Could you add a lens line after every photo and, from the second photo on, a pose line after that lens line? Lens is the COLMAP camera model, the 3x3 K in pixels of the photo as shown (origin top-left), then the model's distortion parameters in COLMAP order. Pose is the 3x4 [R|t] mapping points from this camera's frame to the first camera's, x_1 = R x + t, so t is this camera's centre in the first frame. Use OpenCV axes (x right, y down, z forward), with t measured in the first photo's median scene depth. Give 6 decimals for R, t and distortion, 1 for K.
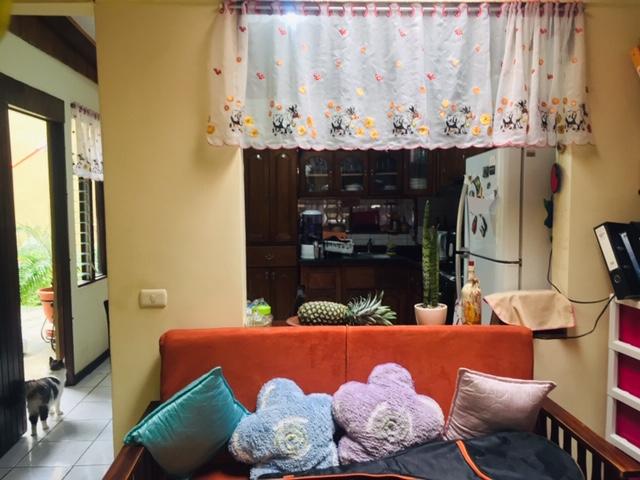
lens RADIAL K [[551.6, 0, 320.0], [0, 551.6, 240.0], [0, 0, 1]] dist [0.037636, -0.005562]
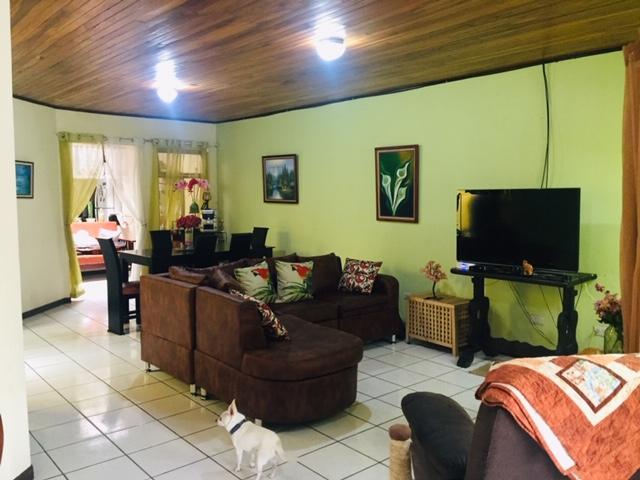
lens RADIAL K [[551.6, 0, 320.0], [0, 551.6, 240.0], [0, 0, 1]] dist [0.037636, -0.005562]
pose [[0.795423, -0.045422, 0.604350, -1.033272], [0.030541, 0.998925, 0.034881, 0.212806], [-0.605284, -0.009288, 0.795955, -3.629116]]
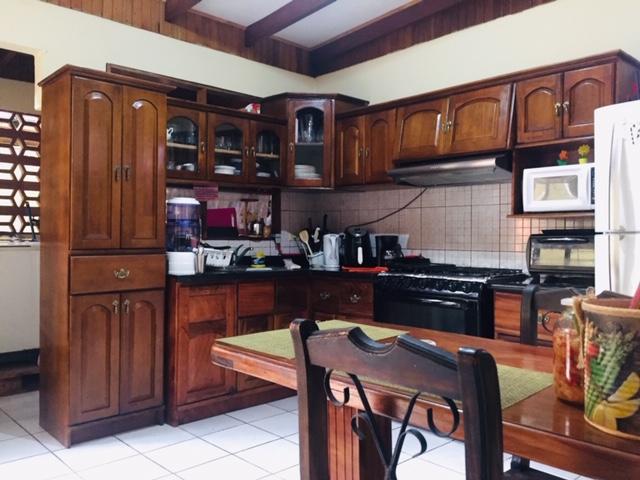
lens RADIAL K [[551.6, 0, 320.0], [0, 551.6, 240.0], [0, 0, 1]] dist [0.037636, -0.005562]
pose [[0.766615, 0.009011, 0.642044, -0.294873], [0.026785, 0.998582, -0.045997, 0.027038], [-0.641548, 0.052459, 0.765287, 0.416080]]
